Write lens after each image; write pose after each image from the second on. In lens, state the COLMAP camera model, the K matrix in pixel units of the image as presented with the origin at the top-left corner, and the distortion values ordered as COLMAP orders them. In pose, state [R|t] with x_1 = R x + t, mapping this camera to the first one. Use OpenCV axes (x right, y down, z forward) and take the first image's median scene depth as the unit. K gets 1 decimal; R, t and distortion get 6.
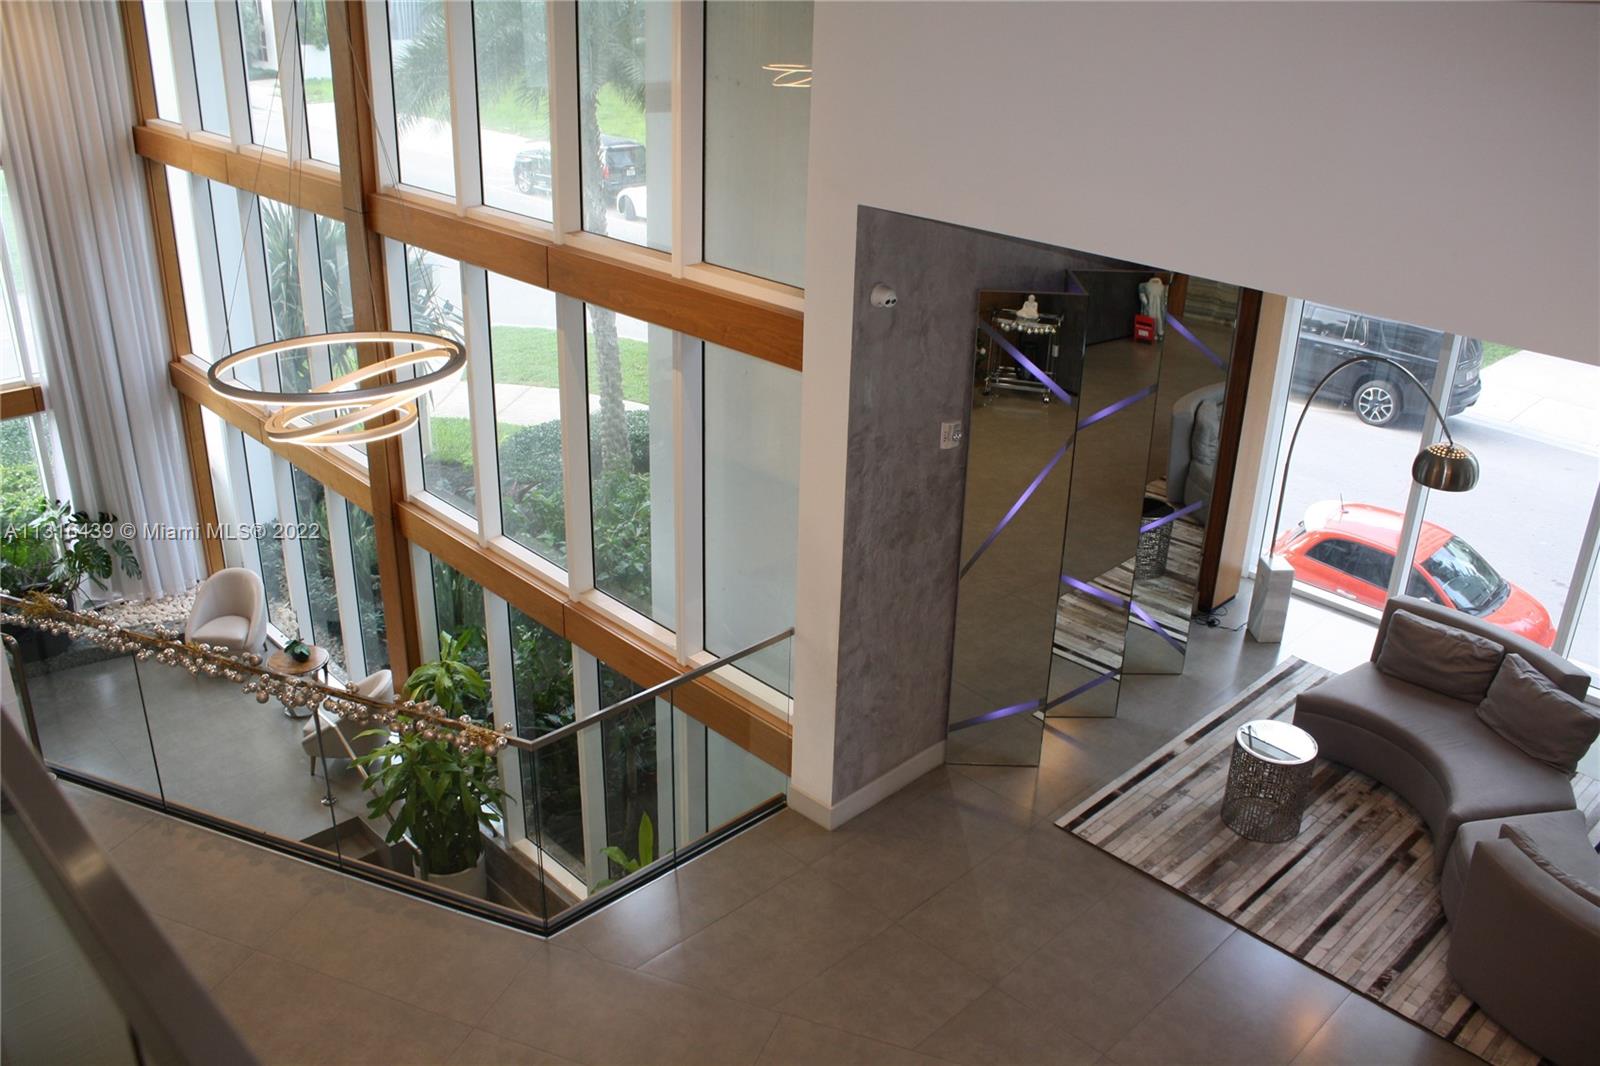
lens RADIAL K [[1347.3, 0, 800.0], [0, 1347.3, 533.0], [0, 0, 1]] dist [-0.149763, 0.116253]
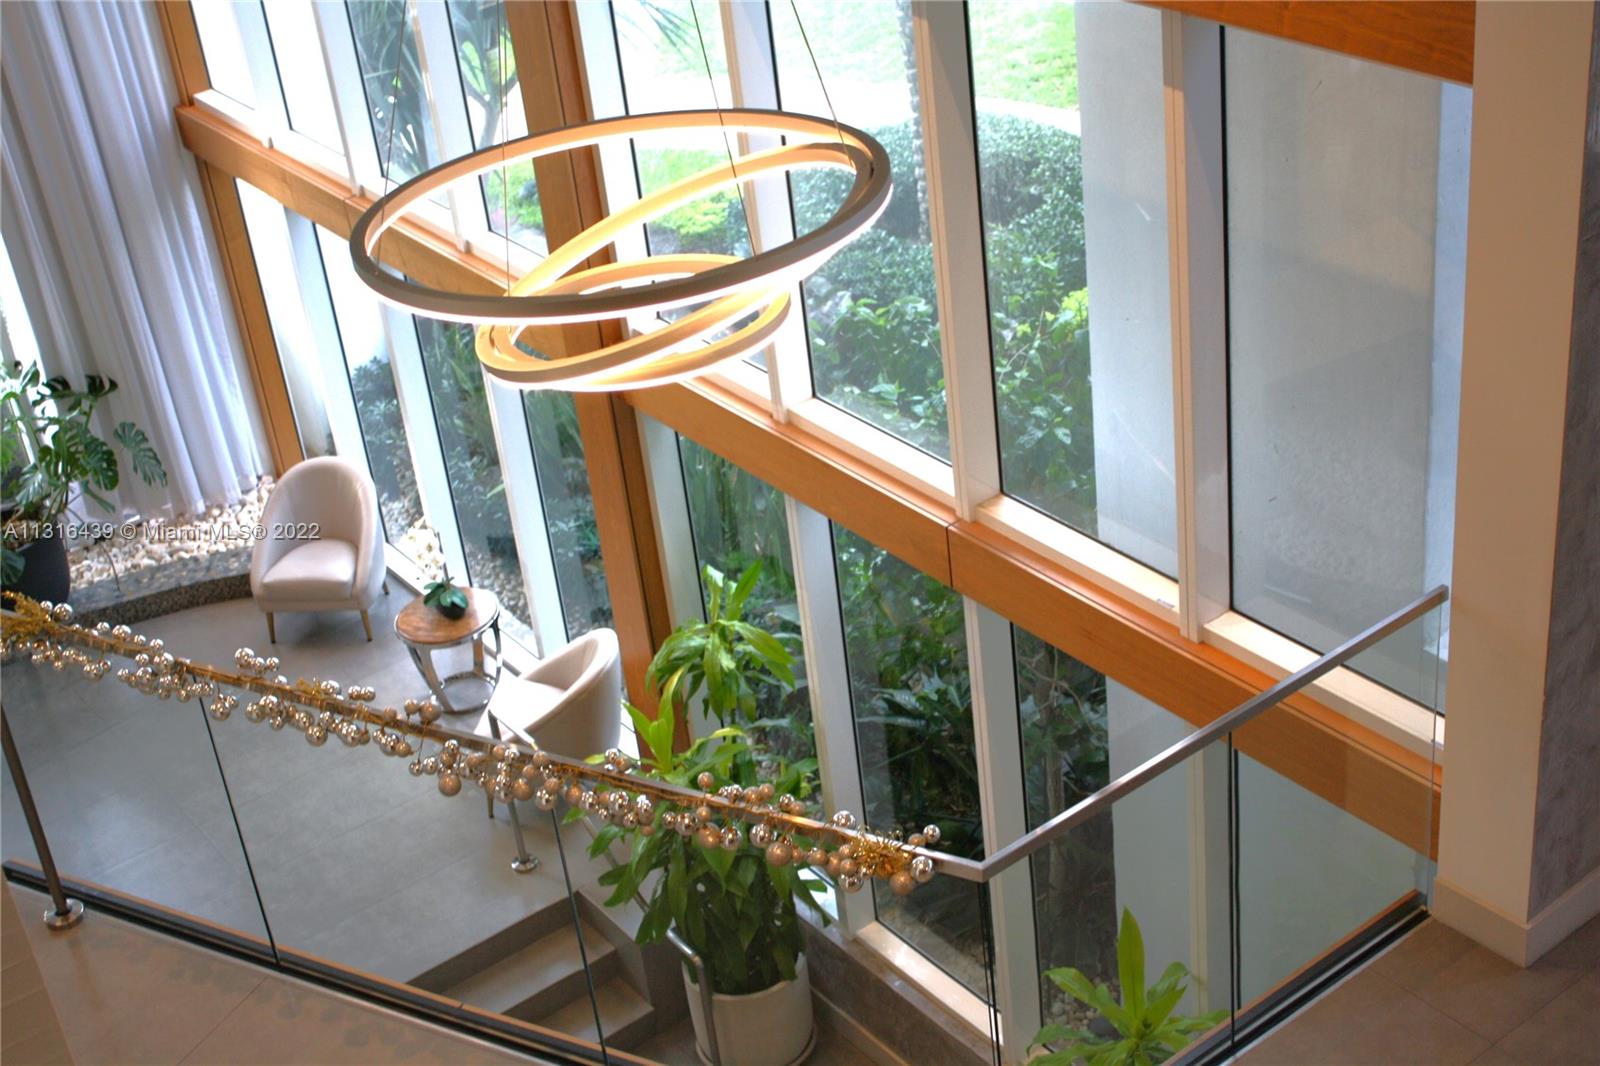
lens RADIAL K [[2215.5, 0, 800.0], [0, 2215.5, 533.0], [0, 0, 1]] dist [-0.051251, -0.006992]
pose [[0.982704, -0.052138, -0.177691, -0.064218], [0.072199, 0.991485, 0.108371, -0.038743], [0.170528, -0.119326, 0.978101, 0.098033]]
